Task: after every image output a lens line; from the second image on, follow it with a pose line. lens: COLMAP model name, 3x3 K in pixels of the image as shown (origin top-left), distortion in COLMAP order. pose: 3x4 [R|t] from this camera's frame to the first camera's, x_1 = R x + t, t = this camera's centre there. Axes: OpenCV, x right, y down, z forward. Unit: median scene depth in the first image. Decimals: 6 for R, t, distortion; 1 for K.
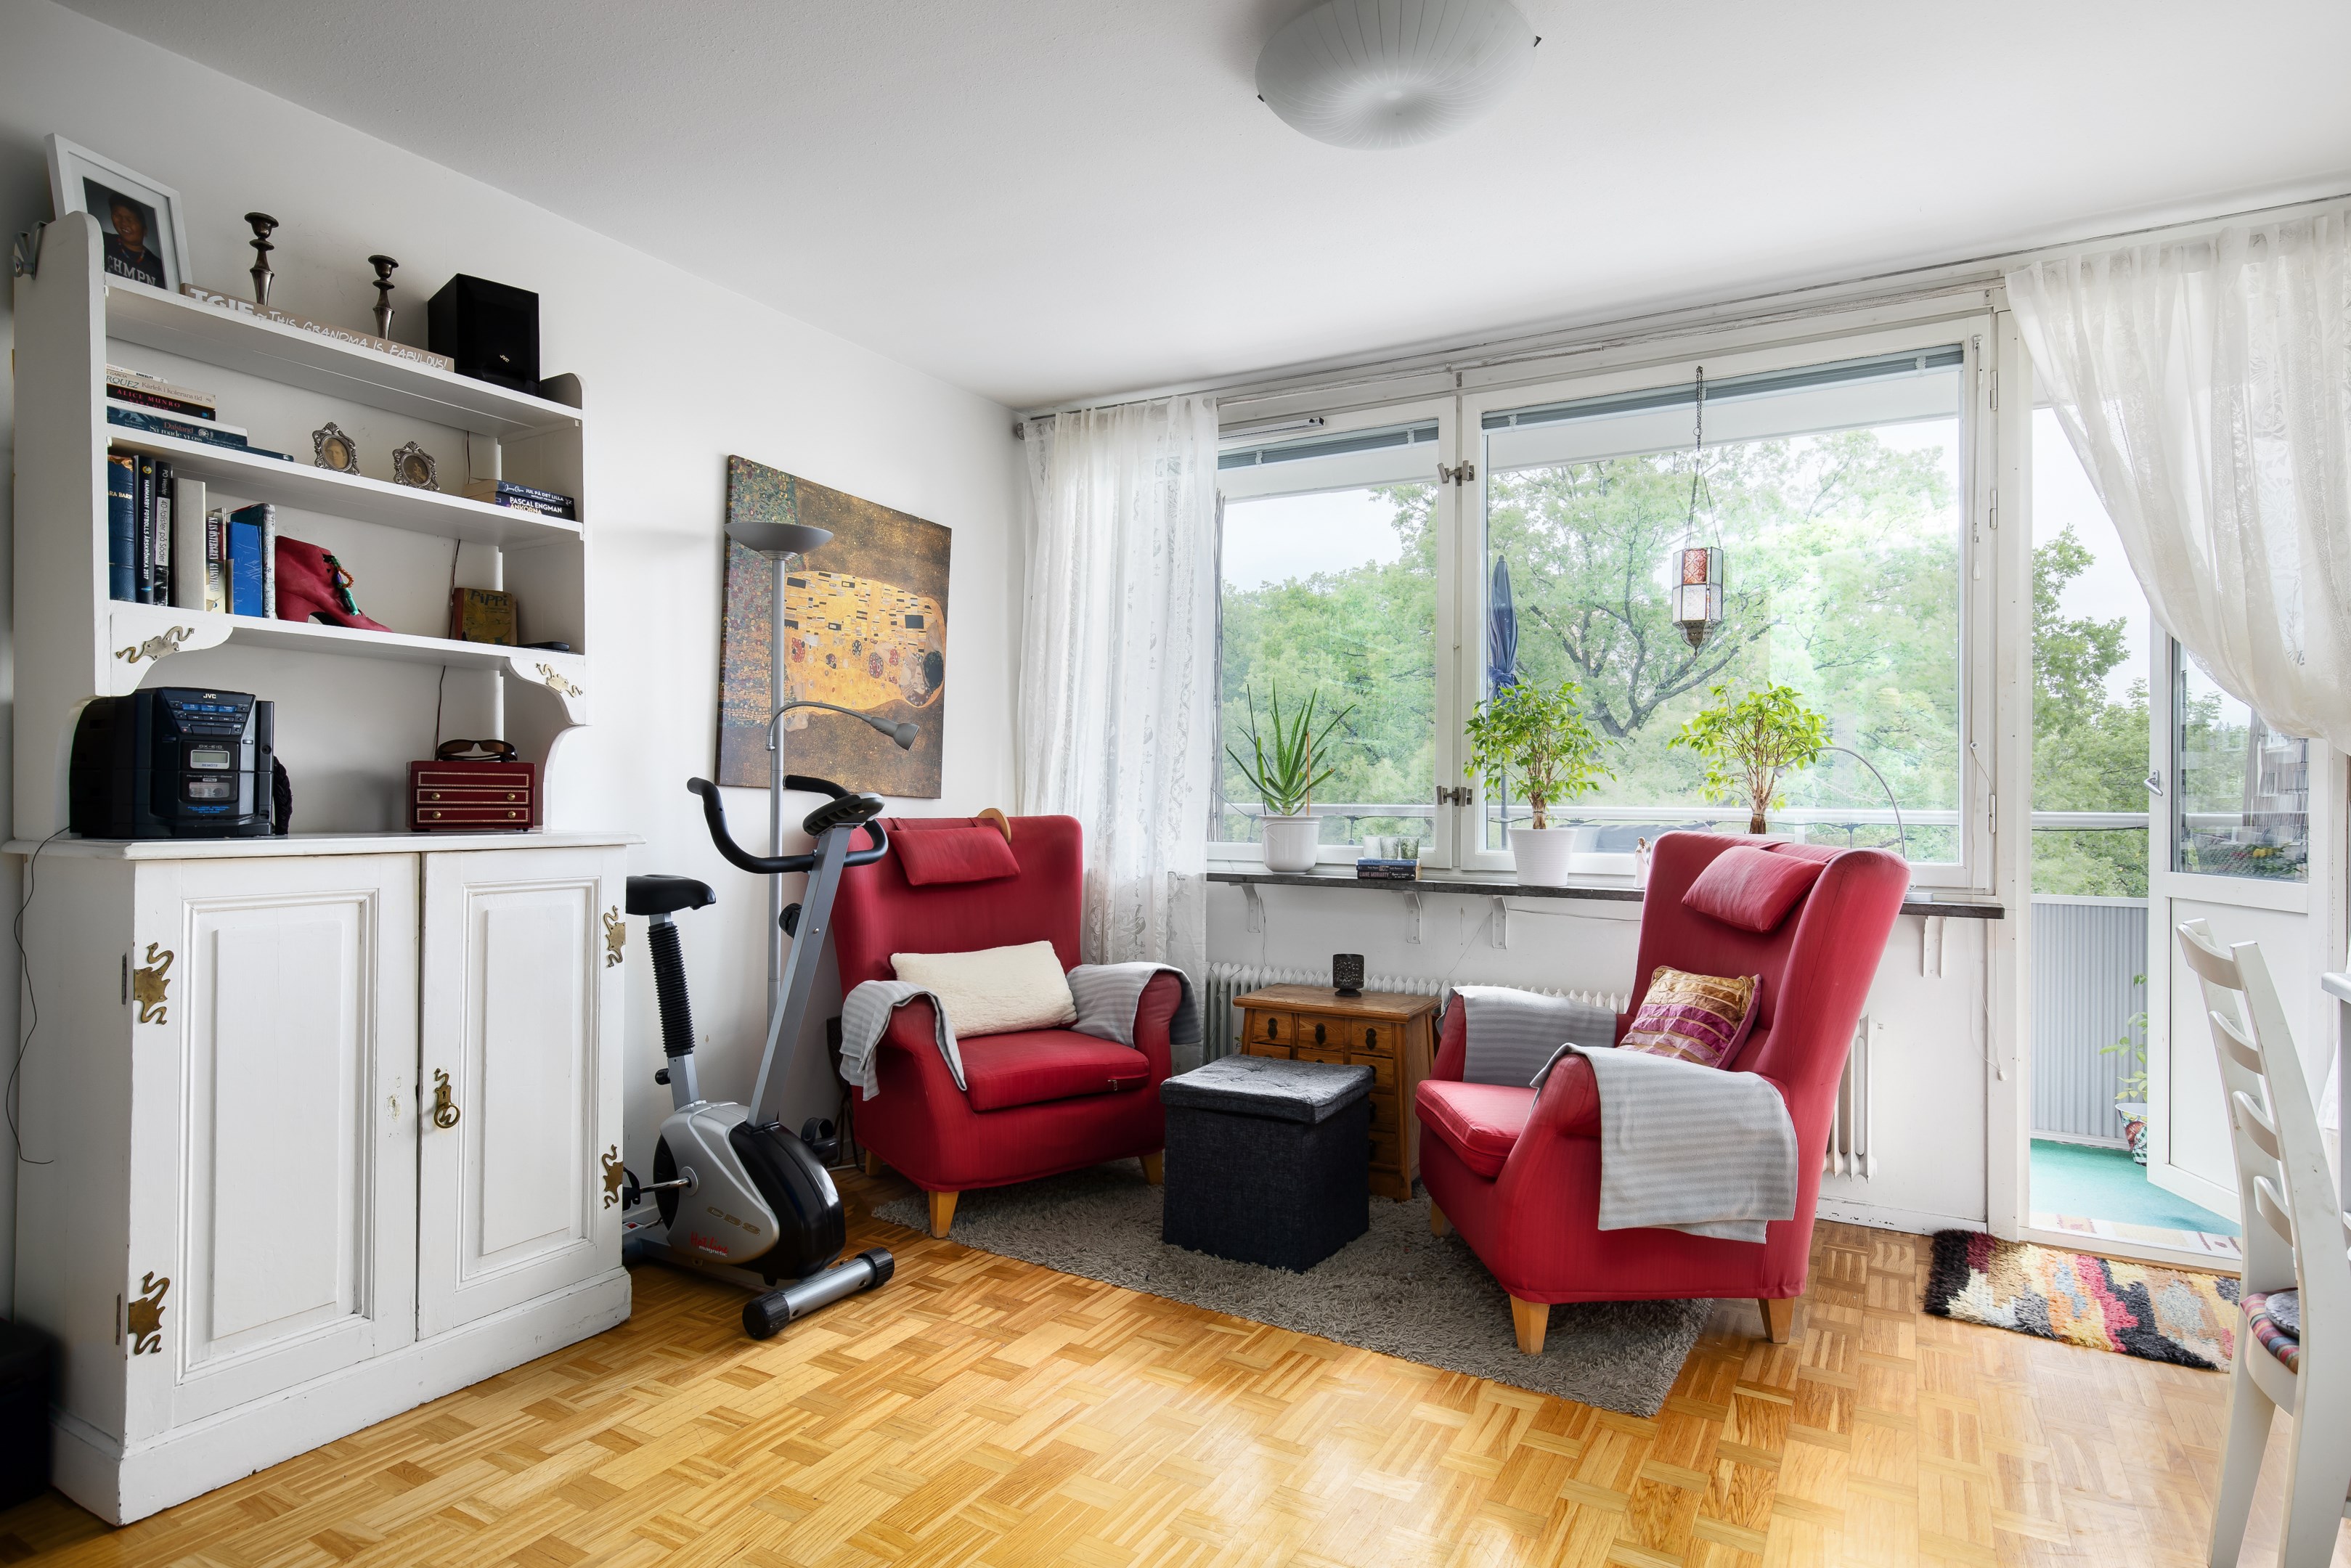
lens RADIAL K [[1285.3, 0, 1171.4], [0, 1285.3, 741.2], [0, 0, 1]] dist [0.004244, 0.000621]
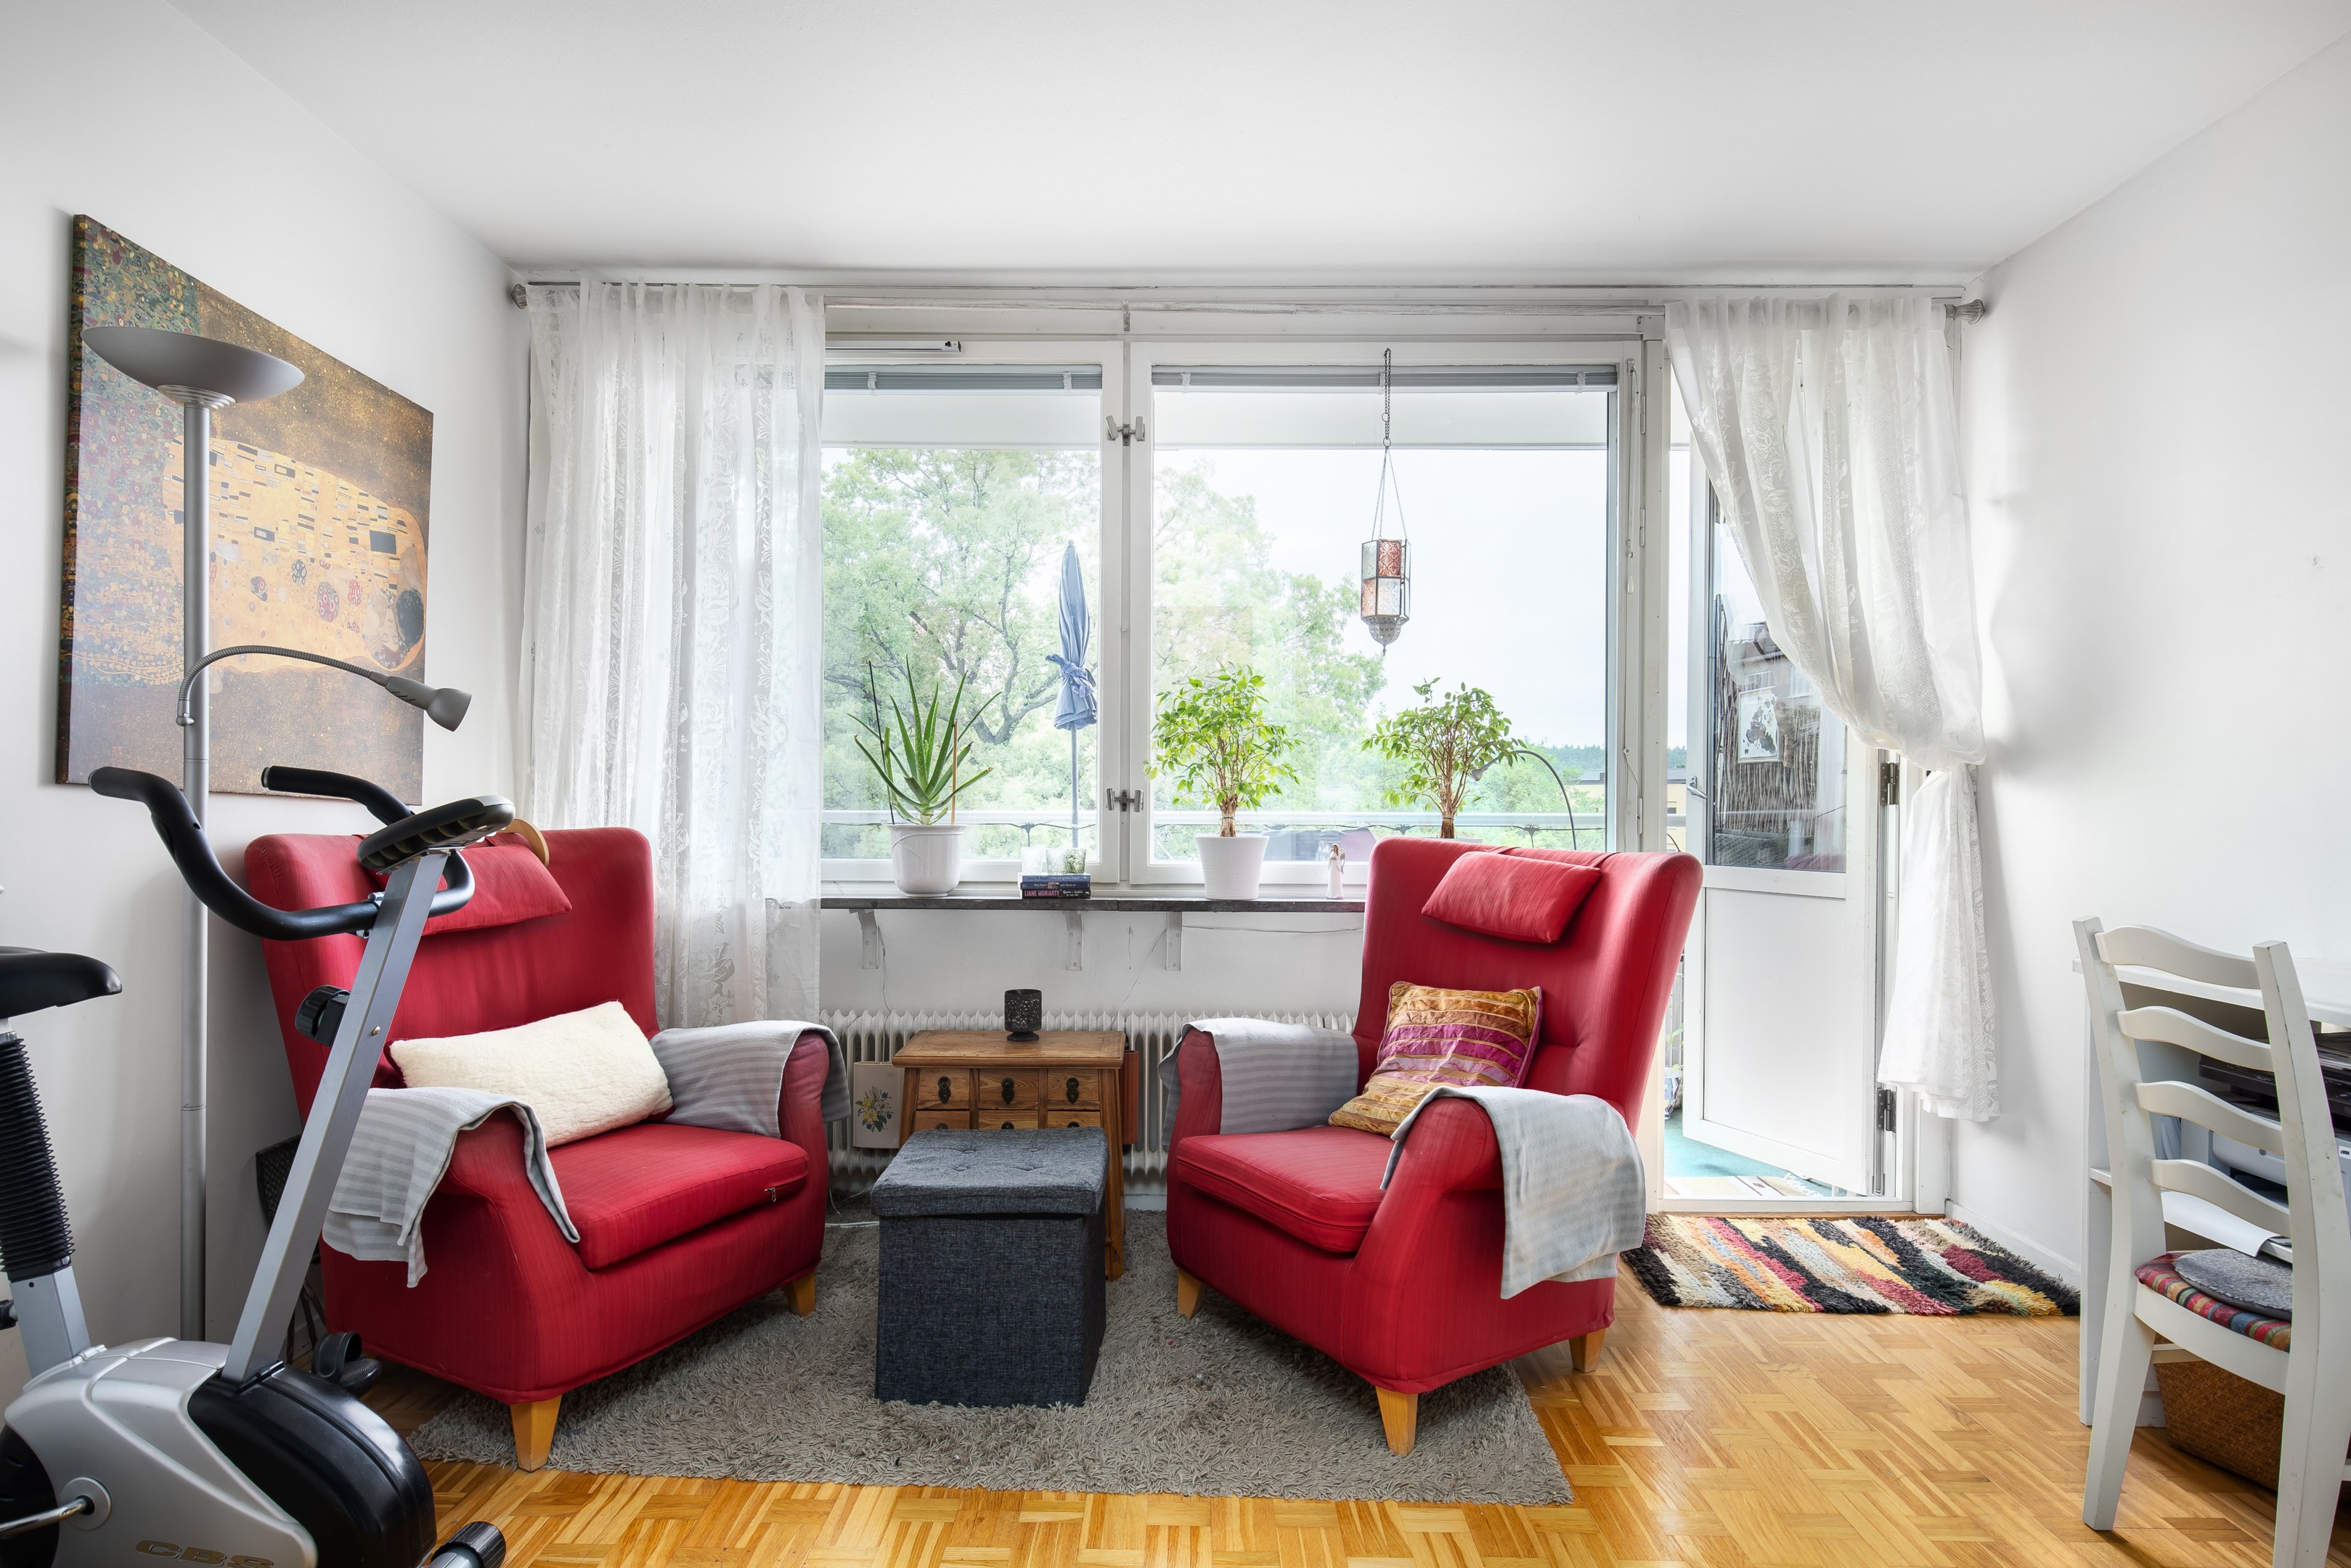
lens RADIAL K [[1276.4, 0, 1175.5], [0, 1276.4, 784.0], [0, 0, 1]] dist [0.002331, 0.000845]
pose [[0.873177, 0.004186, 0.487386, -0.190578], [-0.019011, 0.999495, 0.025475, 0.009787], [-0.487033, -0.031509, 0.872815, 0.246997]]
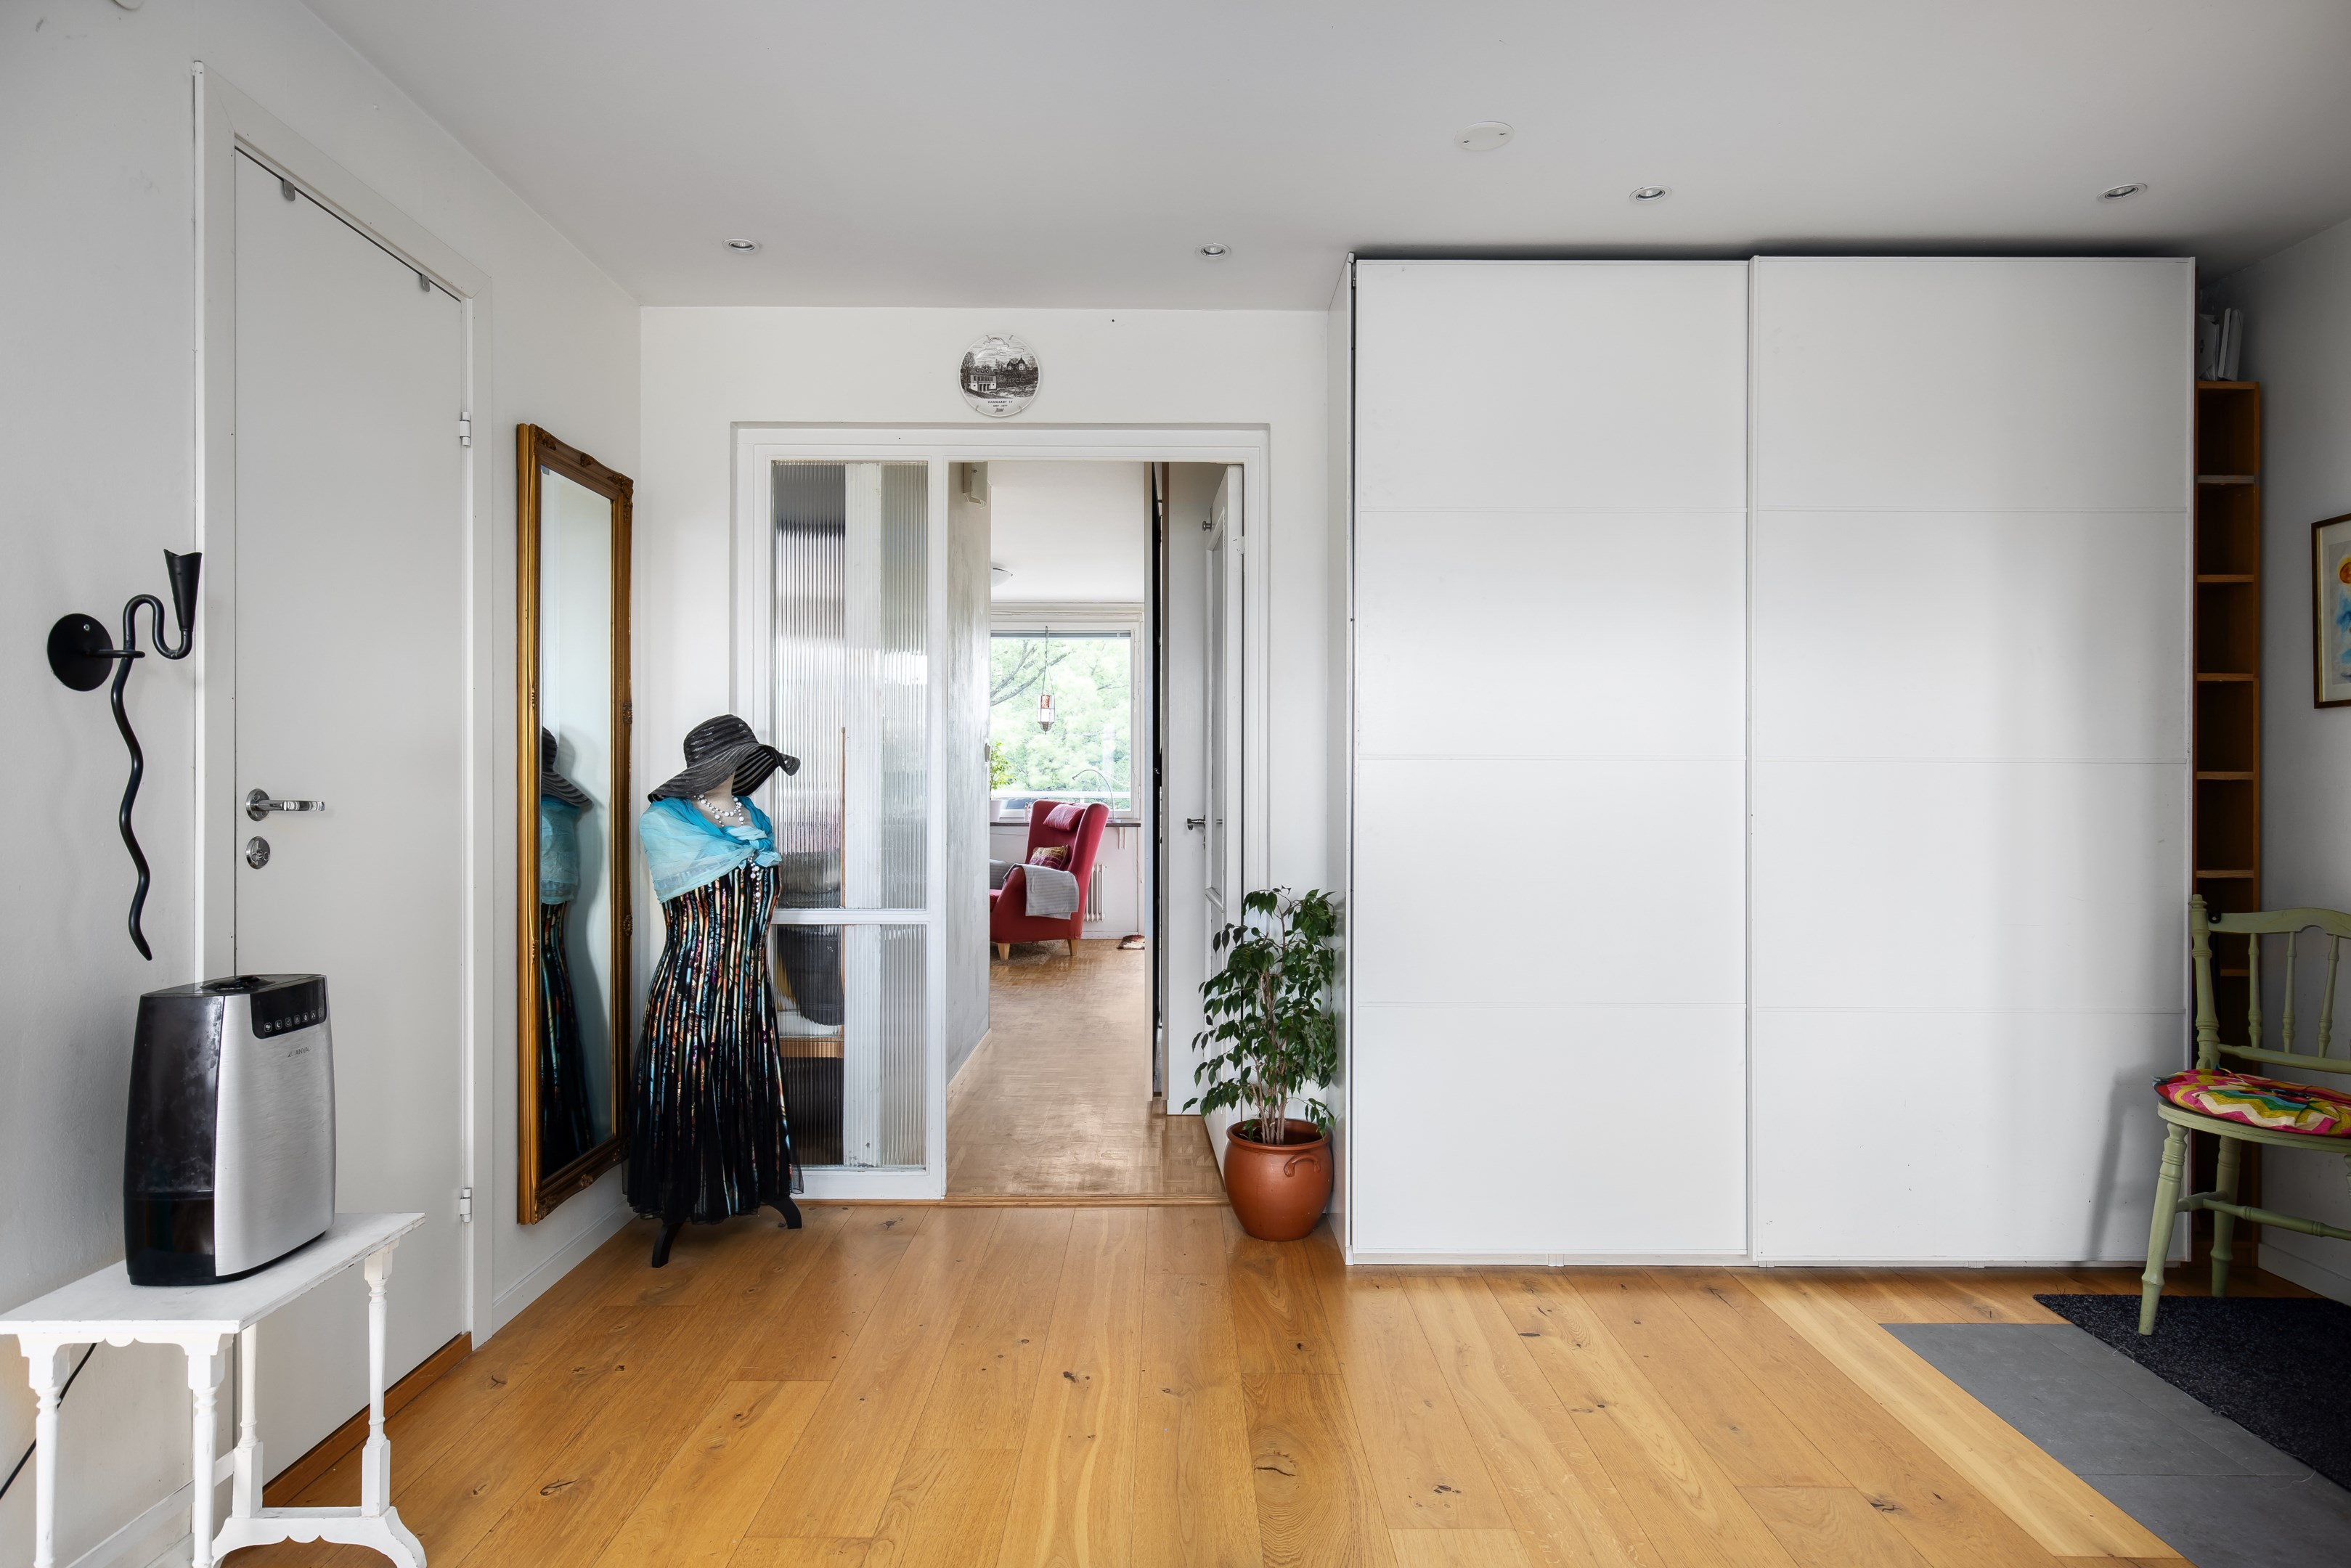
lens RADIAL K [[1276.4, 0, 1175.5], [0, 1276.4, 784.0], [0, 0, 1]] dist [0.002331, 0.000845]
pose [[0.867227, -0.015926, 0.497658, -0.679482], [-0.005729, 0.999103, 0.041958, -0.078169], [-0.497880, -0.039238, 0.866358, -1.433343]]
